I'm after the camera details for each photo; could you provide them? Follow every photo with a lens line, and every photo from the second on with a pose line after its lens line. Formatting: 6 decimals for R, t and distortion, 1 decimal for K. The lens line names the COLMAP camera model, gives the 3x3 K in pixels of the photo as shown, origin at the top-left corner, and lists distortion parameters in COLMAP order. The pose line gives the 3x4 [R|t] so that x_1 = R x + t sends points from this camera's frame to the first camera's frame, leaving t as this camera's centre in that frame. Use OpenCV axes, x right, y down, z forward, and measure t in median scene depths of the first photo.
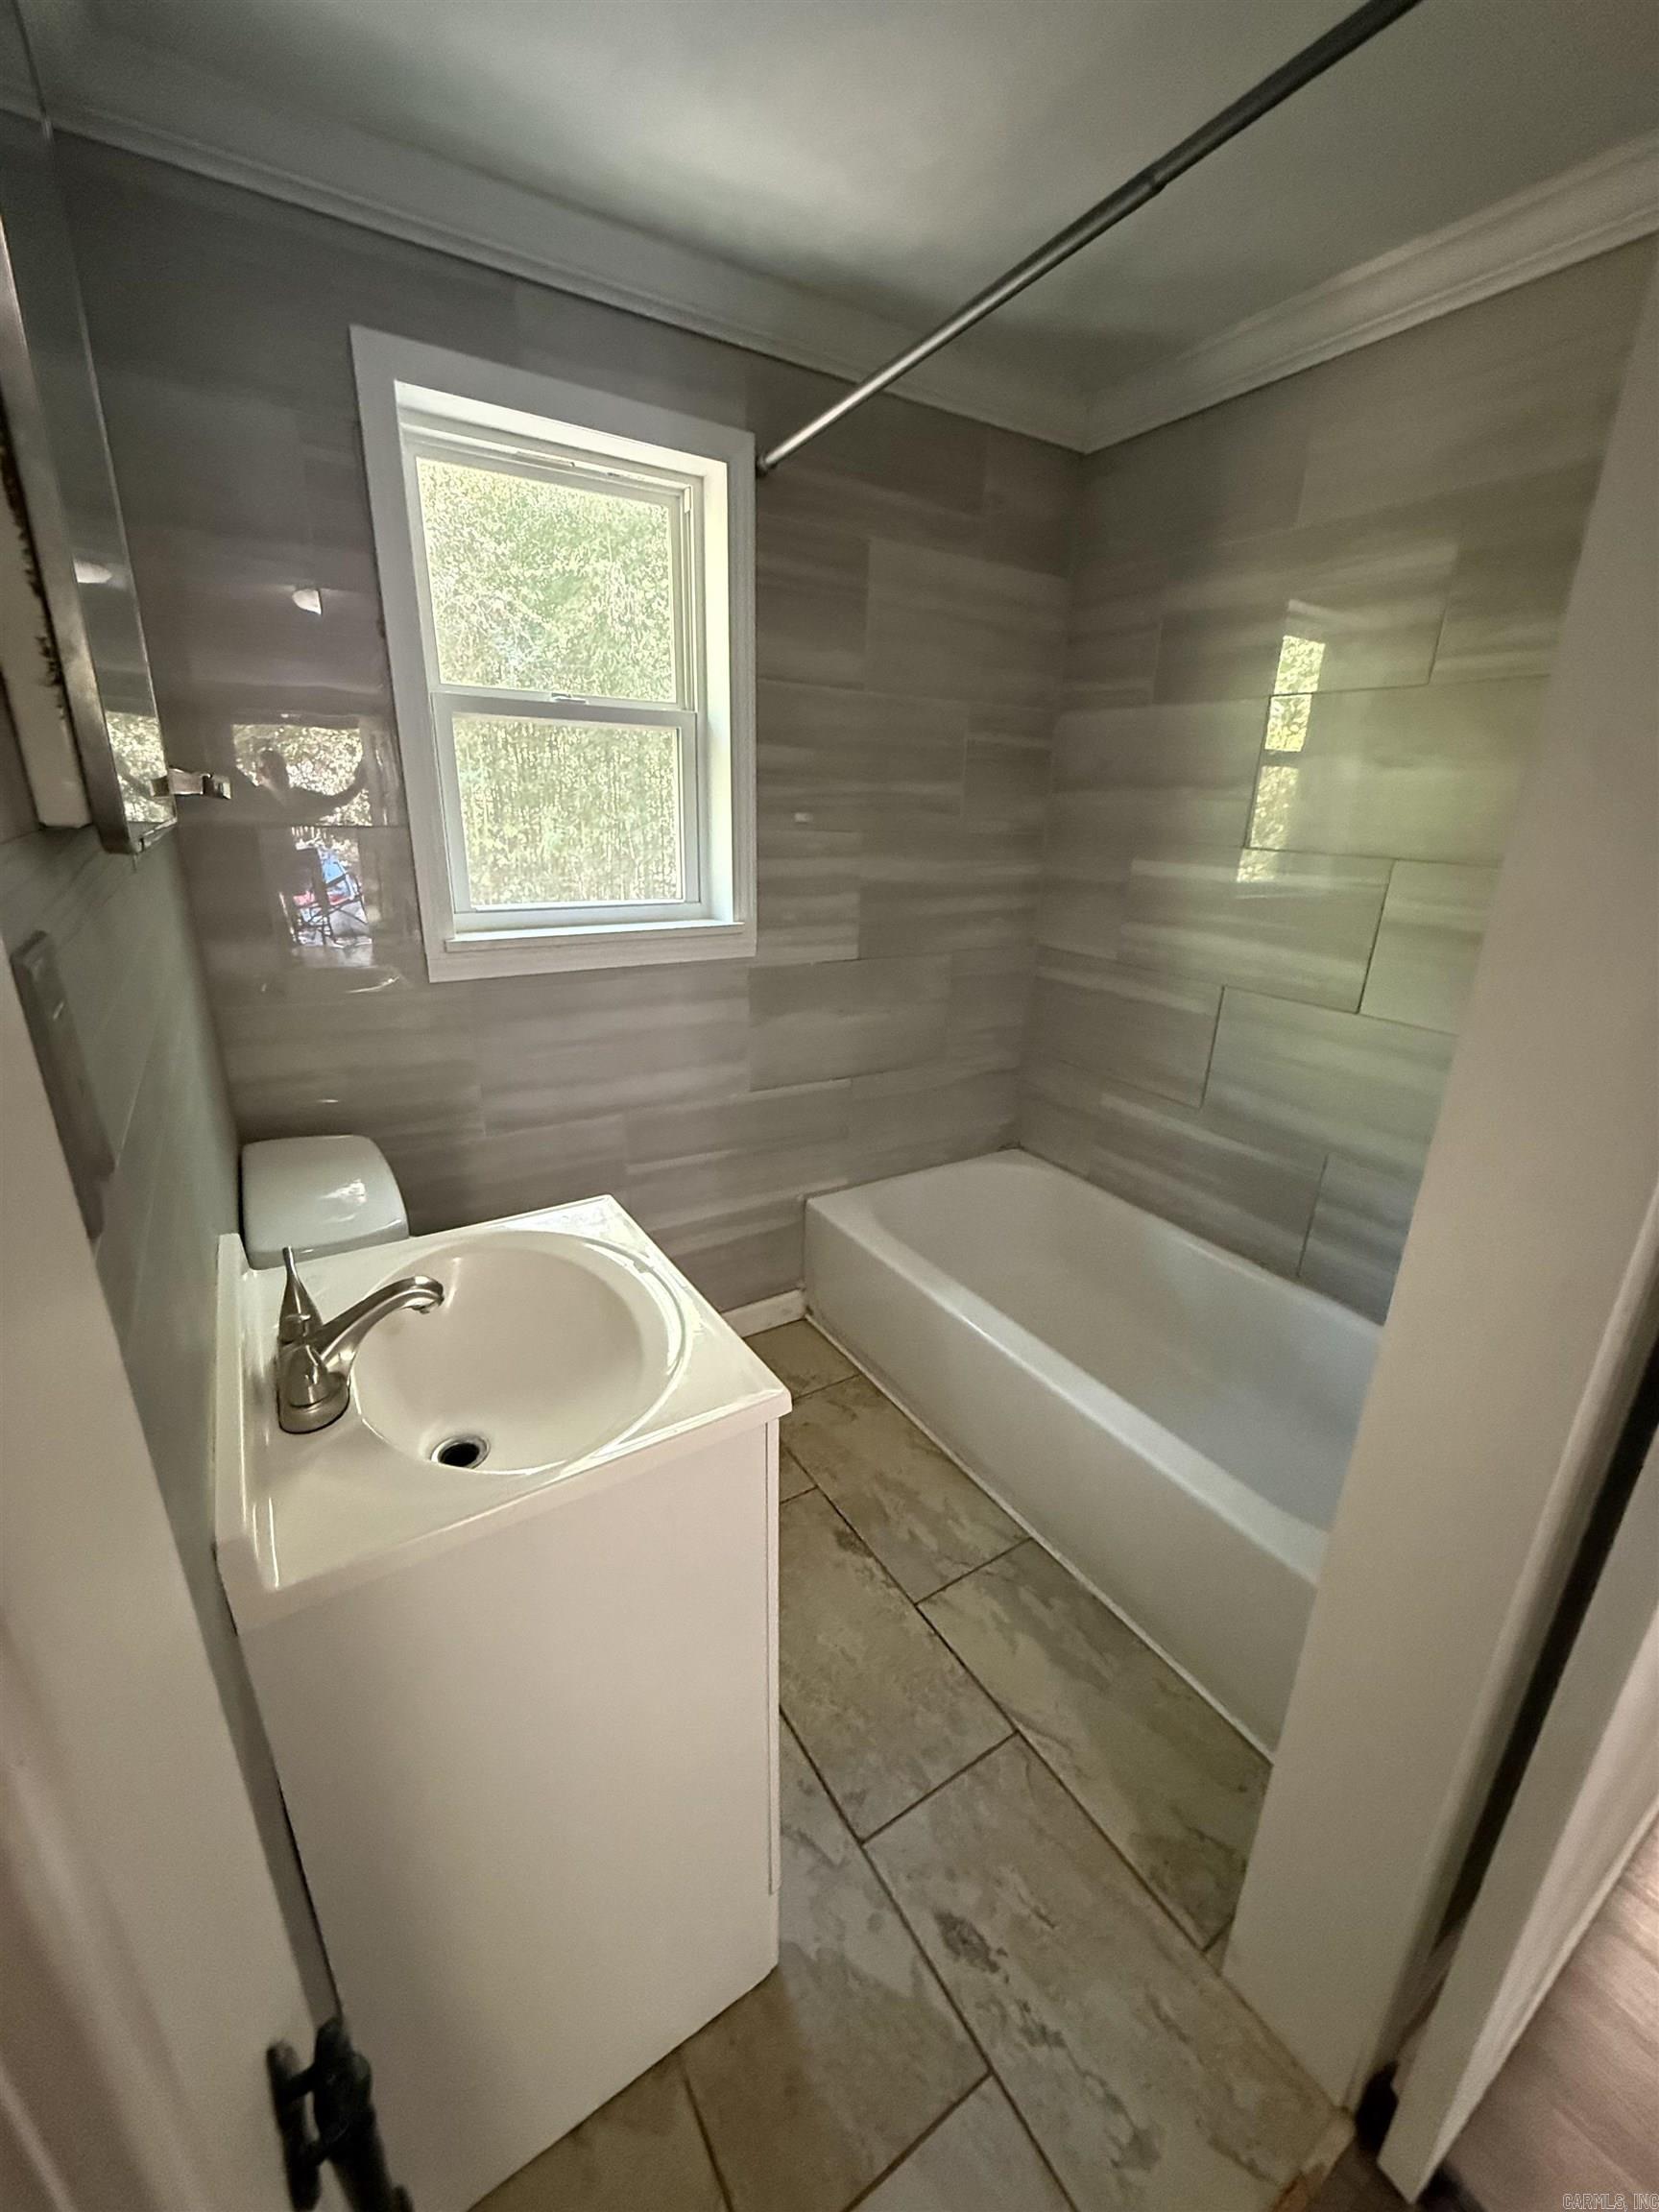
lens RADIAL K [[875.5, 0, 832.2], [0, 875.5, 1099.9], [0, 0, 1]] dist [-0.000160, 0.000178]
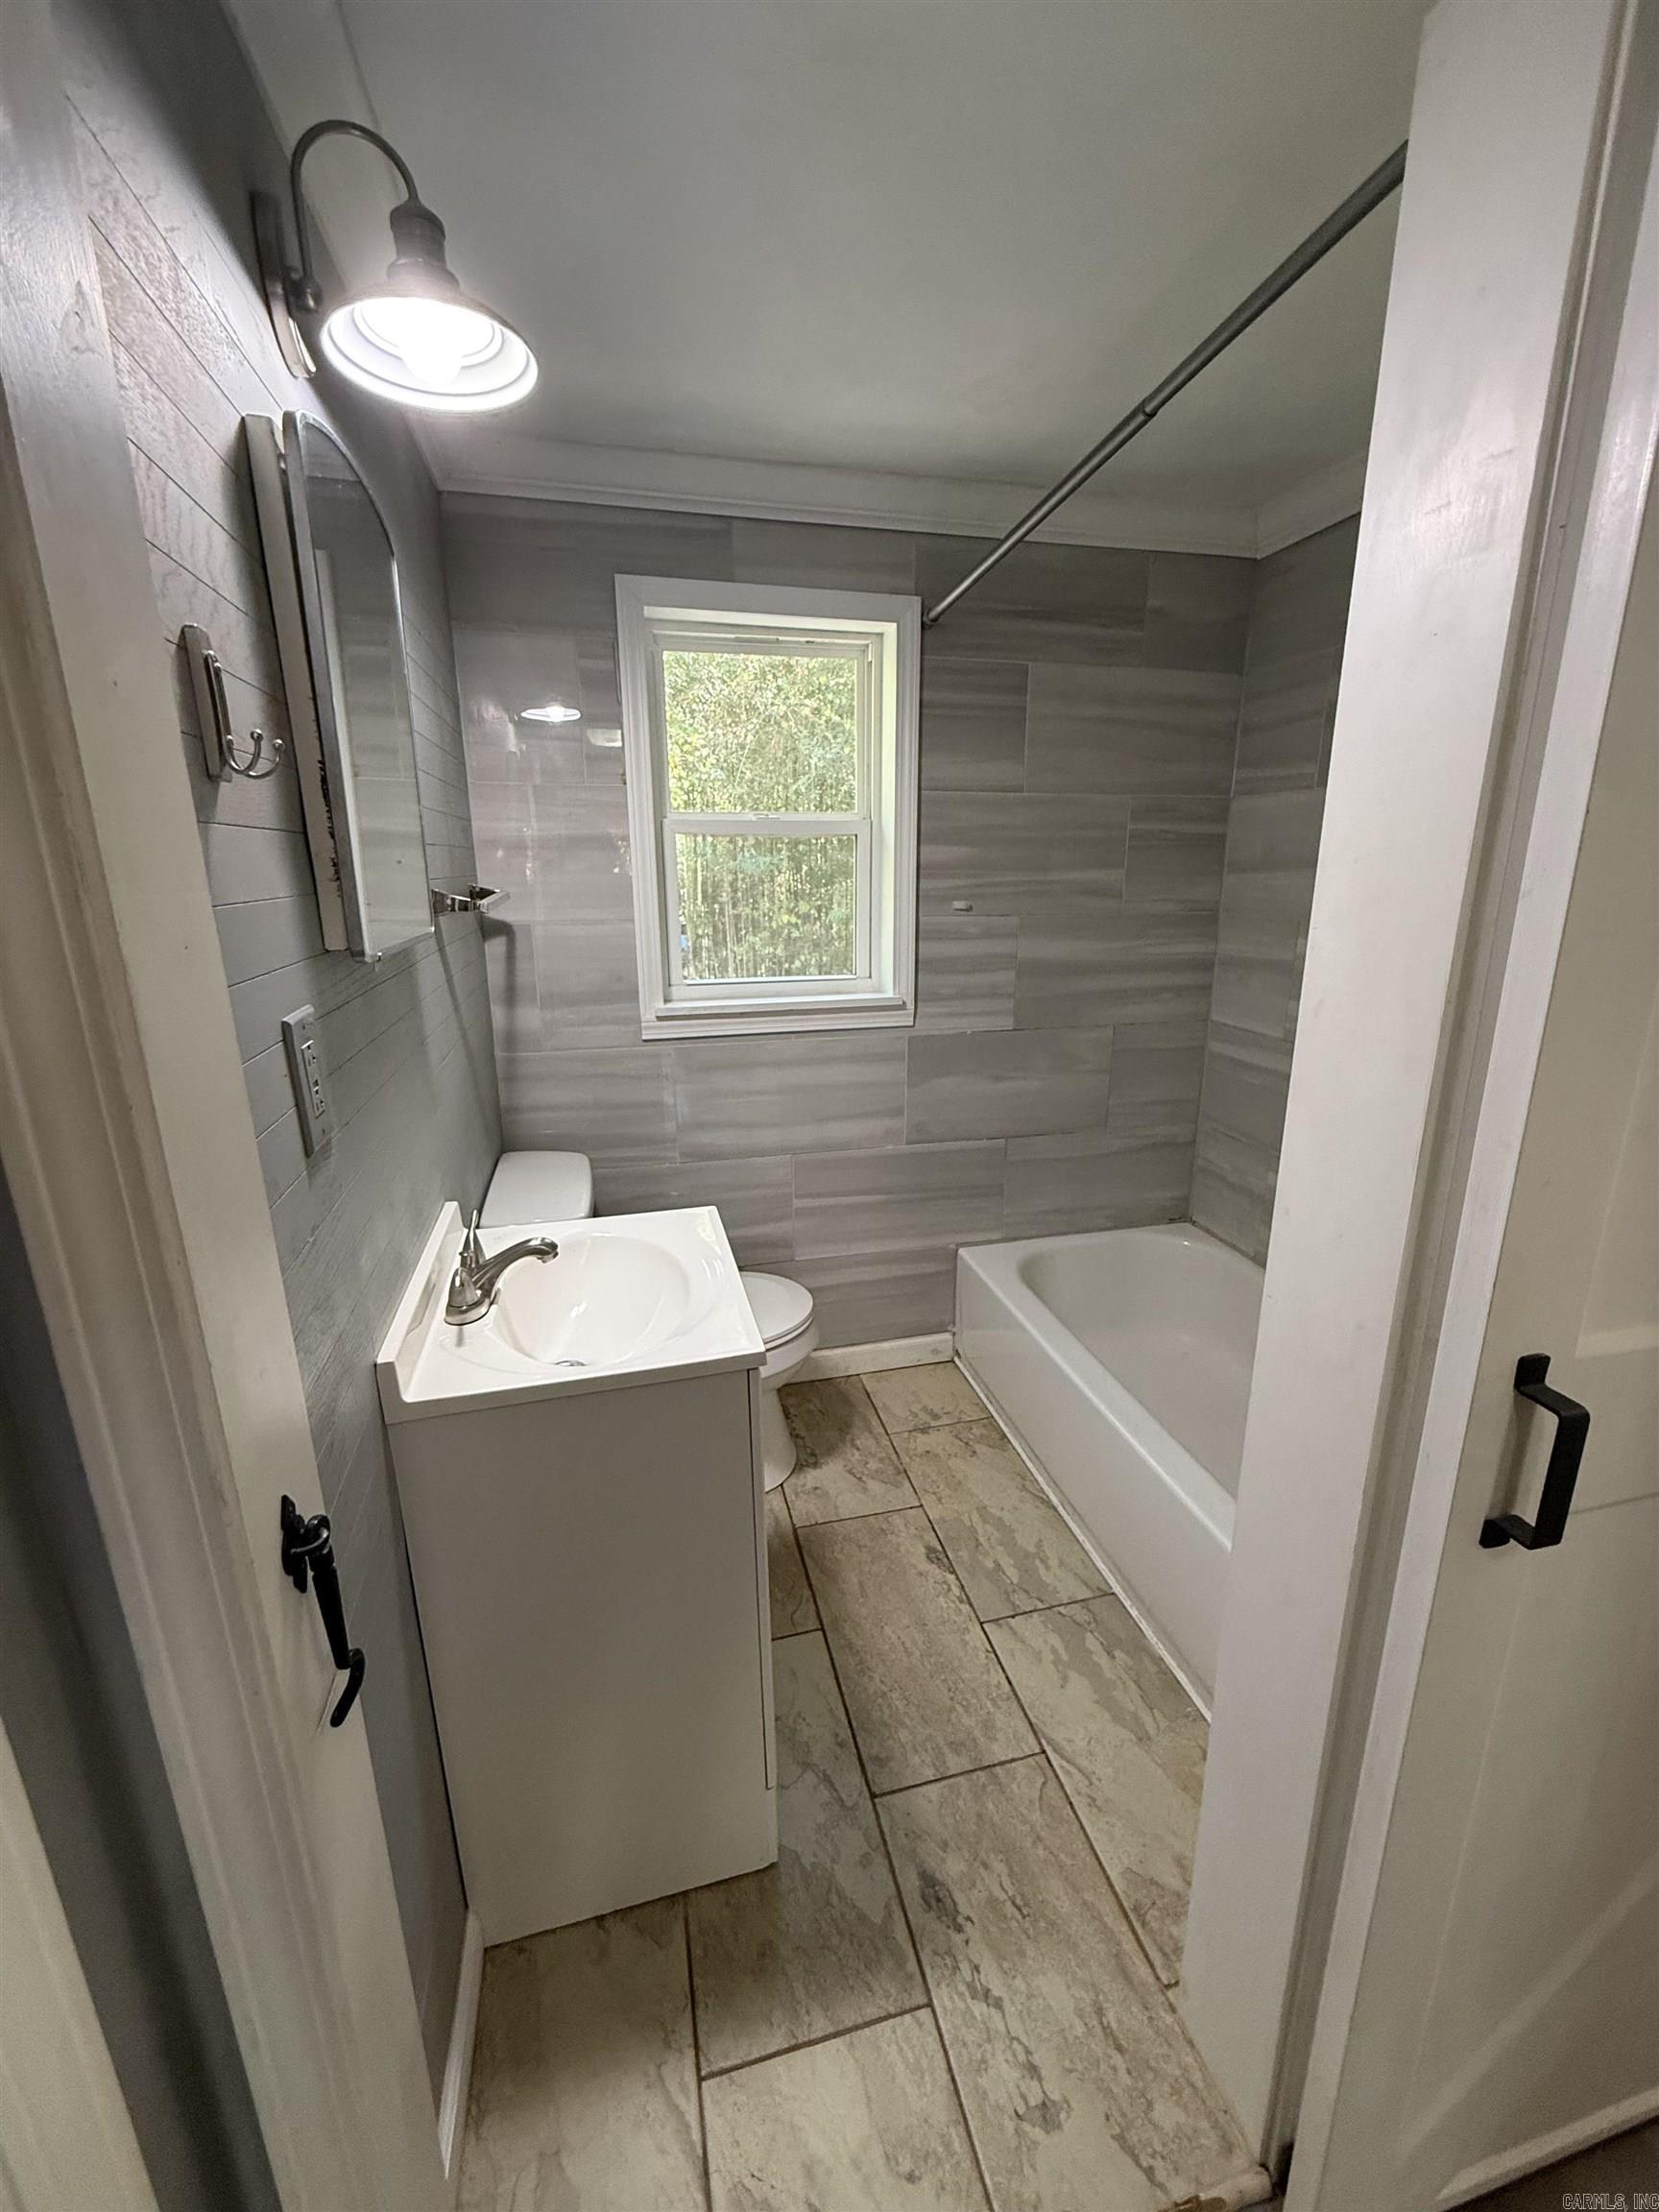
lens RADIAL K [[875.5, 0, 832.2], [0, 875.5, 1099.9], [0, 0, 1]] dist [-0.000160, 0.000178]
pose [[0.948050, 0.050730, -0.314049, 0.200814], [-0.074215, 0.995233, -0.063274, 0.014444], [0.309342, 0.083294, 0.947296, -0.118076]]
